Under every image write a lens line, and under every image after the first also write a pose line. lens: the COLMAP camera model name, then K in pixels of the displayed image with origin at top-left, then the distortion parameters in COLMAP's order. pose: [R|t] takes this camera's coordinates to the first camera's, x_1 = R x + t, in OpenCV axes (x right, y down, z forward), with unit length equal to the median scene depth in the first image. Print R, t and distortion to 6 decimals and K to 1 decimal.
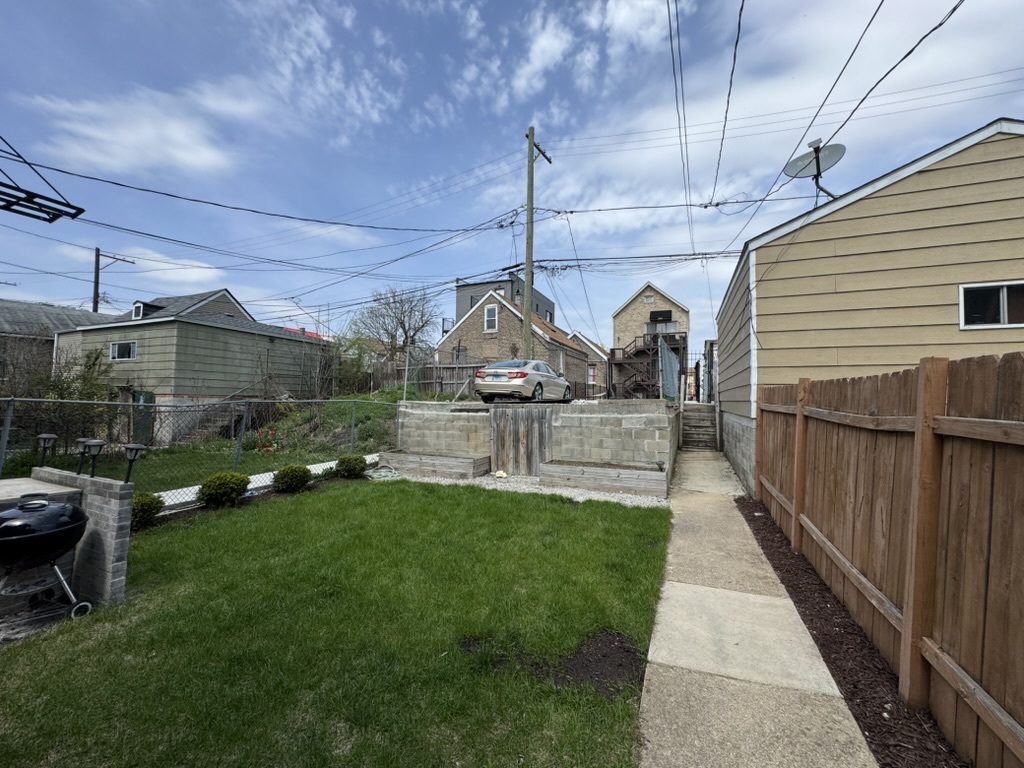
lens RADIAL K [[411.2, 0, 512.0], [0, 411.2, 384.0], [0, 0, 1]] dist [-0.000694, -0.000063]
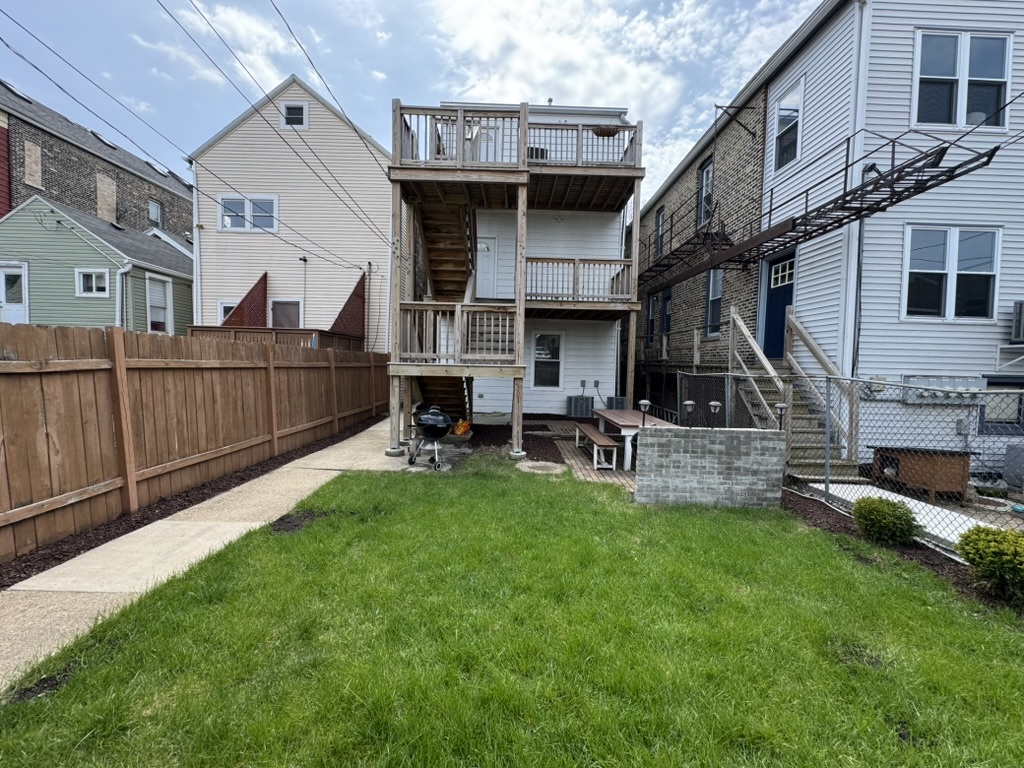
lens RADIAL K [[411.2, 0, 512.0], [0, 411.2, 384.0], [0, 0, 1]] dist [-0.000694, -0.000063]
pose [[-0.912586, -0.011956, -0.408709, 0.148986], [-0.017609, 0.999794, 0.010073, 0.132002], [0.408504, 0.016389, -0.912609, 3.179894]]
